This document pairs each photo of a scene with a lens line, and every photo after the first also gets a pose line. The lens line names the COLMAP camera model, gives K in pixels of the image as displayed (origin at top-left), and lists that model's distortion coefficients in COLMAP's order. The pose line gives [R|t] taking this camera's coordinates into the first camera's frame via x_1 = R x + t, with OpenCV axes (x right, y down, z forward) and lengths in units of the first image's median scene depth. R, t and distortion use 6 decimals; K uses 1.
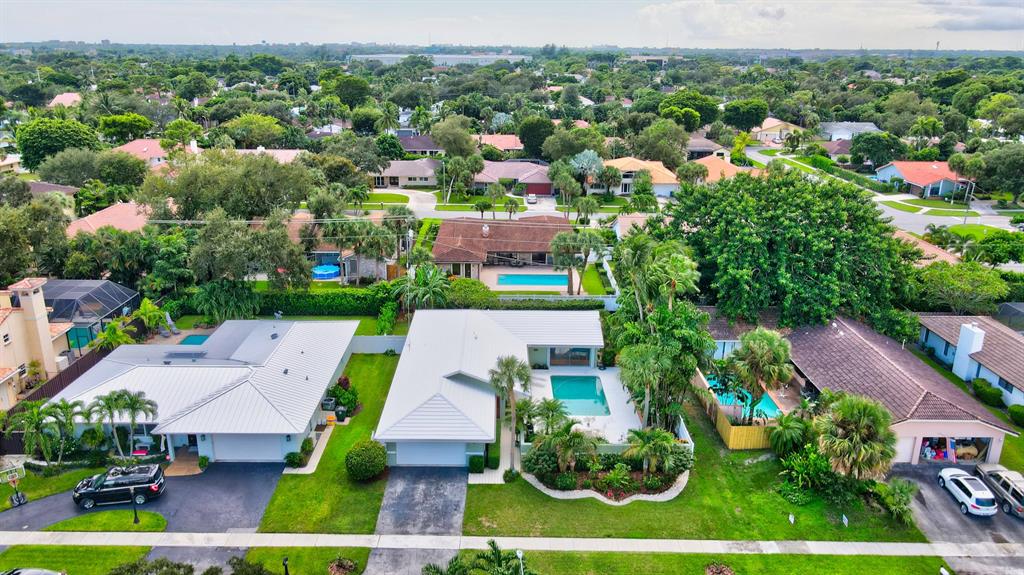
lens RADIAL K [[749.6, 0, 512.0], [0, 749.6, 287.5], [0, 0, 1]] dist [0.001135, 0.000492]
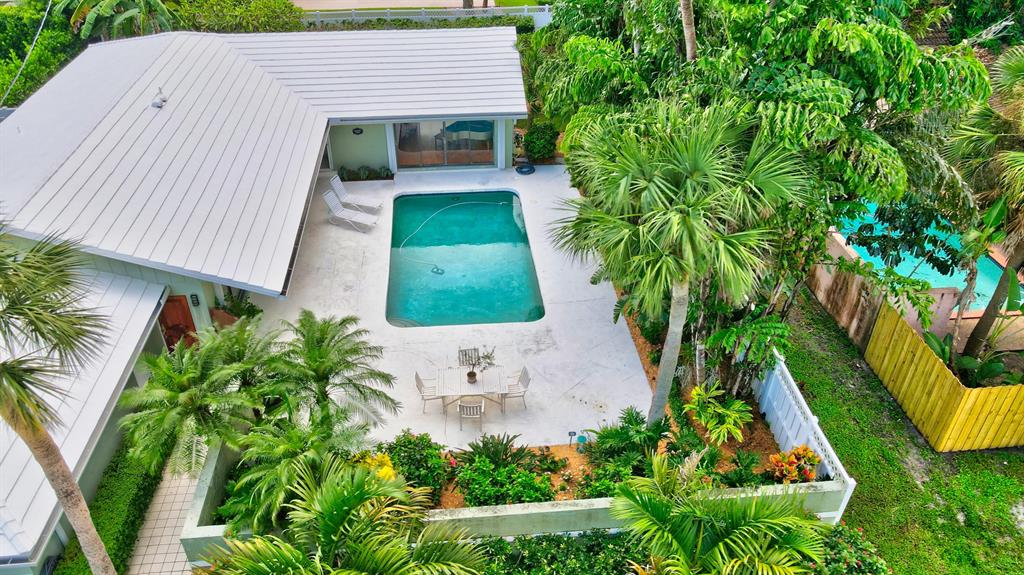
lens RADIAL K [[749.6, 0, 512.0], [0, 749.6, 287.5], [0, 0, 1]] dist [0.001135, 0.000492]
pose [[0.996406, -0.054937, 0.064478, 0.088502], [0.032996, 0.952774, 0.301883, 0.048540], [-0.078018, -0.298670, 0.951162, 0.630112]]
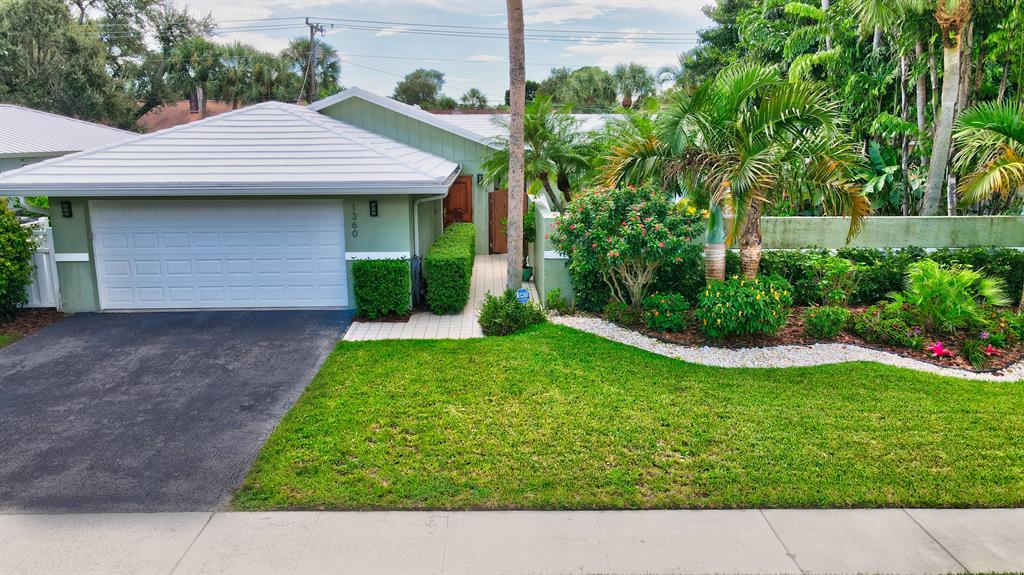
lens RADIAL K [[749.6, 0, 512.0], [0, 749.6, 287.5], [0, 0, 1]] dist [0.001135, 0.000492]
pose [[0.999650, -0.015974, 0.021079, -0.004920], [0.017997, 0.994871, -0.099536, 0.211644], [-0.019381, 0.099881, 0.994811, 0.586607]]
